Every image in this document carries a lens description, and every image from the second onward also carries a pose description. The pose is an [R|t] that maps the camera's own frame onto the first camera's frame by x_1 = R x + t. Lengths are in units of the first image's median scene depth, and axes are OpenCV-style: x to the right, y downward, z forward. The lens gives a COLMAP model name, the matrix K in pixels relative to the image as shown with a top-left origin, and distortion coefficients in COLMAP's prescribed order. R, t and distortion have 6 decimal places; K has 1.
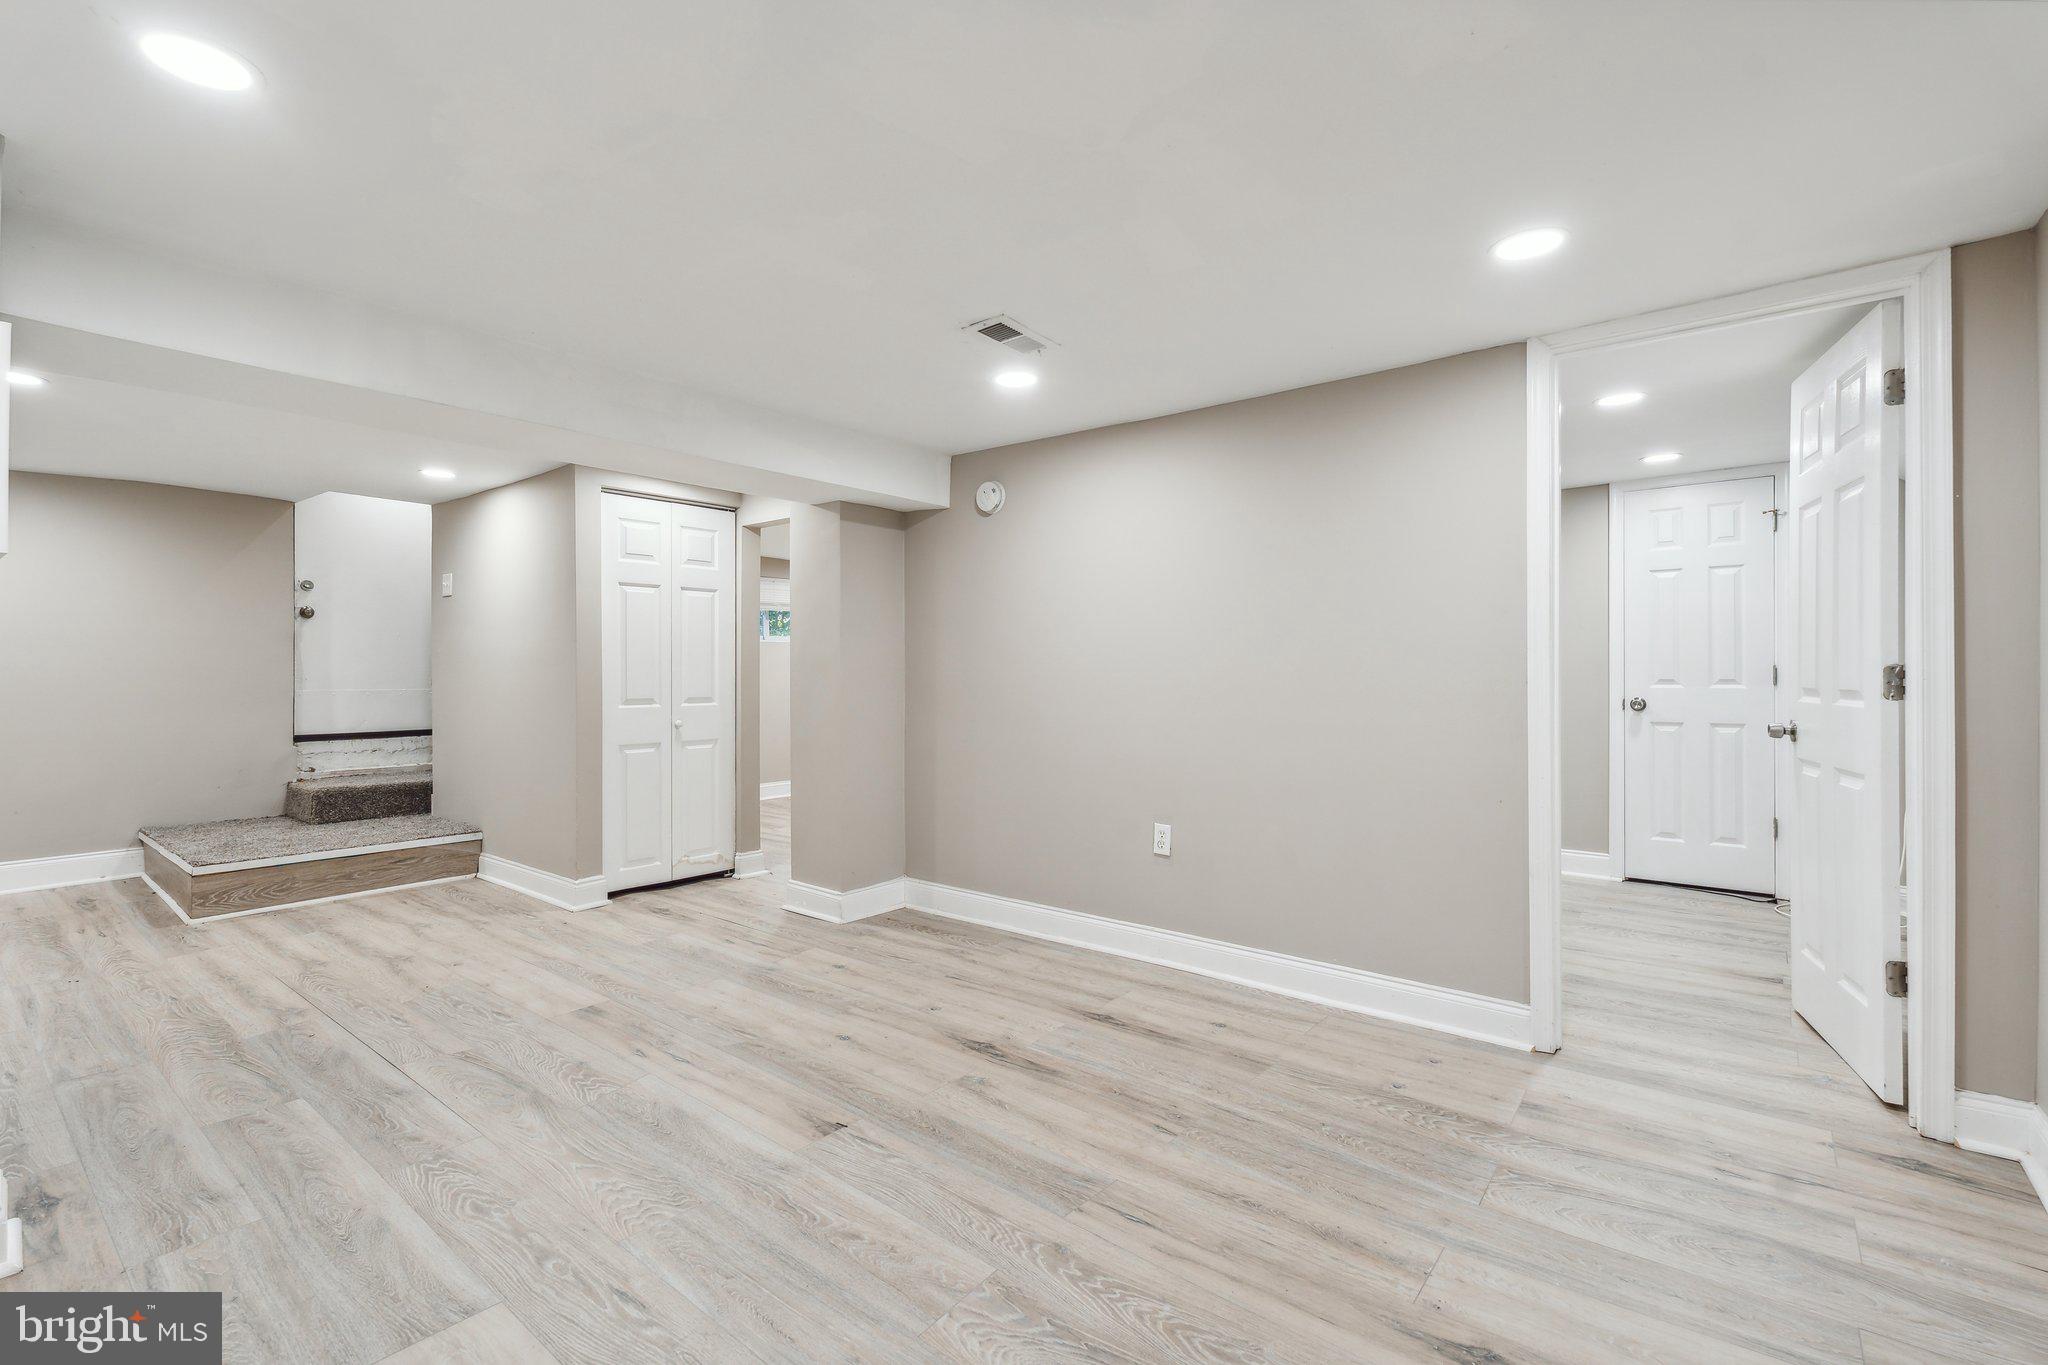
lens RADIAL K [[935.5, 0, 1024.0], [0, 935.5, 668.7], [0, 0, 1]] dist [0.000246, 0.000078]
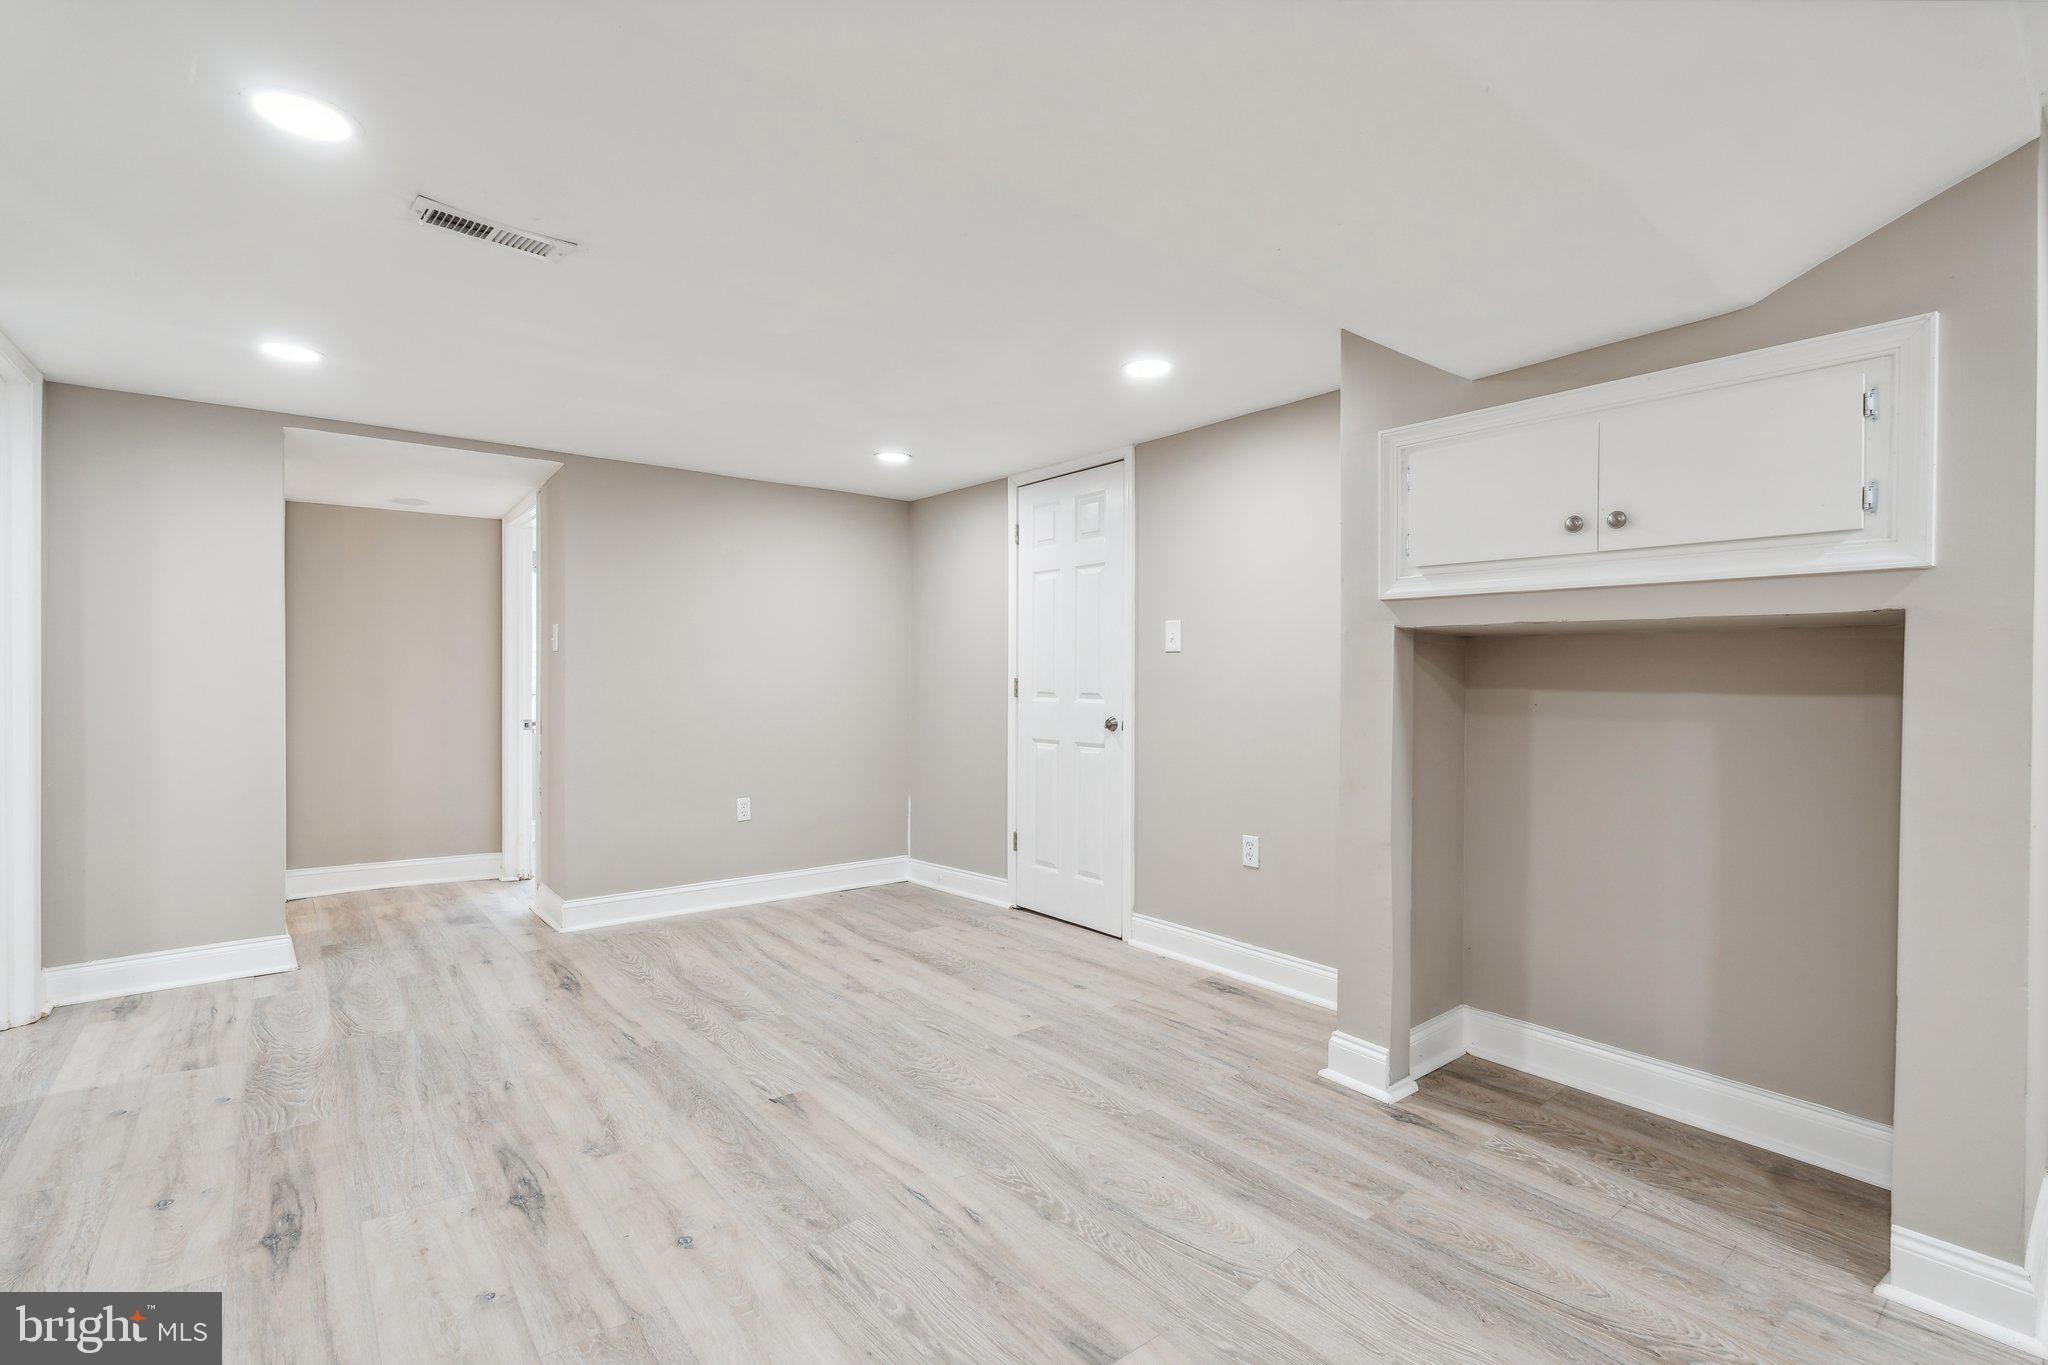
lens RADIAL K [[935.5, 0, 1024.0], [0, 935.5, 668.7], [0, 0, 1]] dist [0.000246, 0.000078]
pose [[-0.977587, -0.003047, 0.210511, -0.690684], [-0.004729, 0.999961, -0.007488, -0.006161], [-0.210479, -0.008316, -0.977563, 1.957824]]
